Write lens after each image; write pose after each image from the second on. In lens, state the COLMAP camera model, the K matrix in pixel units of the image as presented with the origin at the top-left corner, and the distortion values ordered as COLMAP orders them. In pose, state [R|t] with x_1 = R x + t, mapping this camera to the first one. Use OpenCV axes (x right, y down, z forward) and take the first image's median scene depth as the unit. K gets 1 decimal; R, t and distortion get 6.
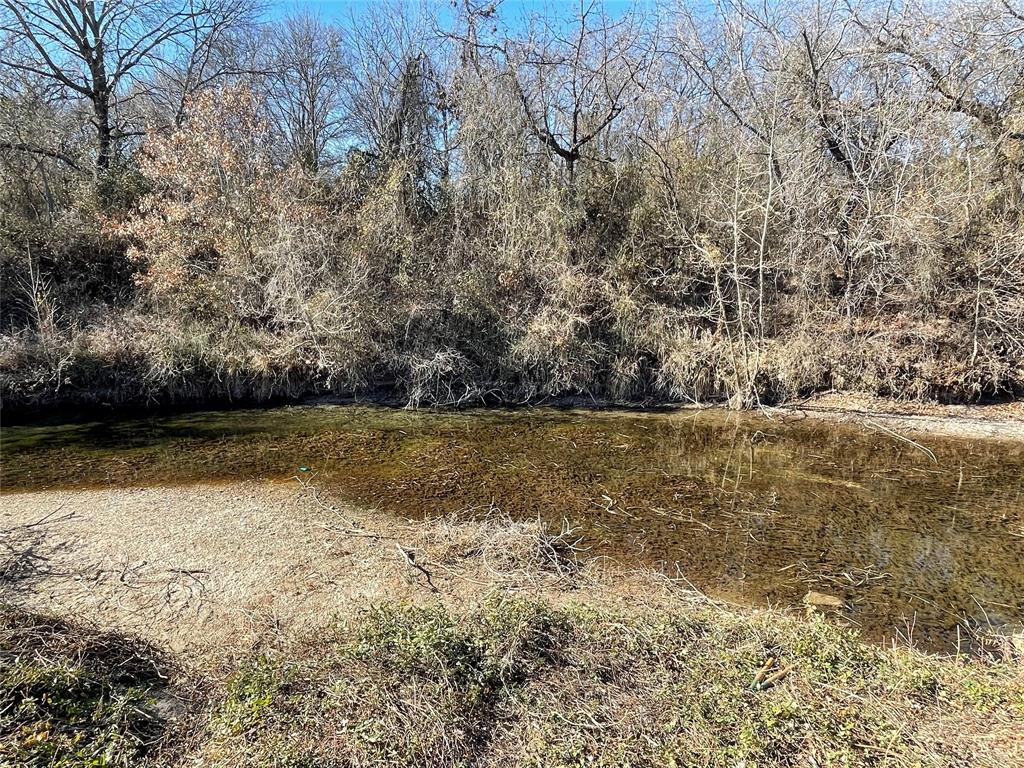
lens RADIAL K [[659.1, 0, 512.0], [0, 659.1, 384.0], [0, 0, 1]] dist [0.000679, -0.000922]
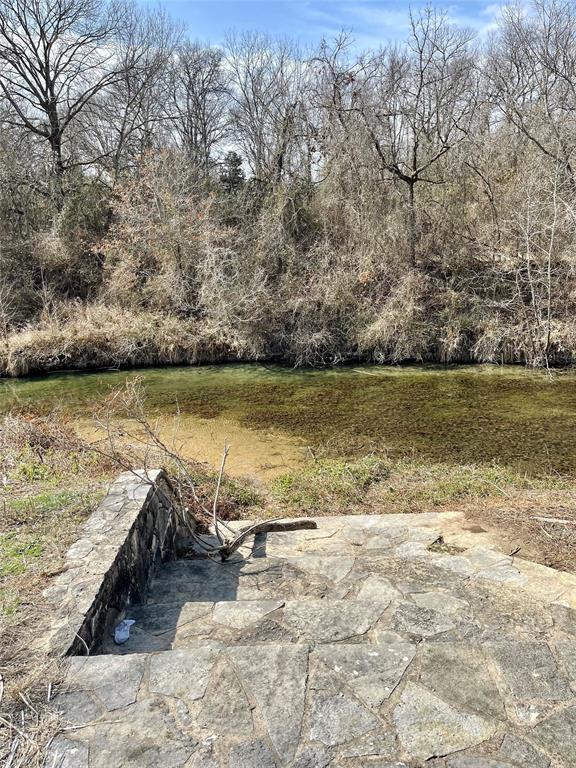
lens RADIAL K [[581.4, 0, 288.0], [0, 581.4, 384.0], [0, 0, 1]] dist [0.023802, -0.005986]
pose [[0.991777, -0.001966, -0.127960, -0.008123], [0.010717, 0.997645, 0.067740, -0.020134], [0.127525, -0.068554, 0.989463, -0.225883]]
